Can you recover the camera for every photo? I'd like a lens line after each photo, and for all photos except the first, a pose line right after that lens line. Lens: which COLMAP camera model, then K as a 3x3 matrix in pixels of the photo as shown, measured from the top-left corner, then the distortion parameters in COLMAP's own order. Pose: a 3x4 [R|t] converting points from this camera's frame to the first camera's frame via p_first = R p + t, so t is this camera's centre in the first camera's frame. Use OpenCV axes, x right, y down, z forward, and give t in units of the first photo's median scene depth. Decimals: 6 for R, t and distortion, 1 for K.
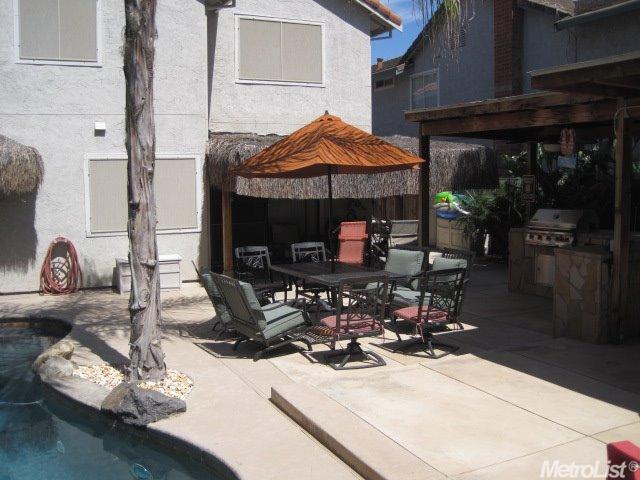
lens RADIAL K [[673.6, 0, 320.0], [0, 673.6, 240.0], [0, 0, 1]] dist [-0.179556, 0.172193]
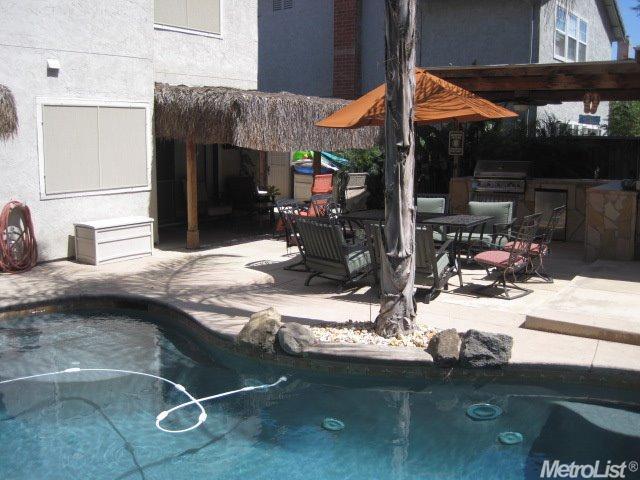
lens RADIAL K [[673.6, 0, 320.0], [0, 673.6, 240.0], [0, 0, 1]] dist [-0.179556, 0.172193]
pose [[0.859618, -0.063980, 0.506916, -0.458042], [0.038019, 0.997388, 0.061412, 0.008295], [-0.509522, -0.033519, 0.859805, 0.122266]]
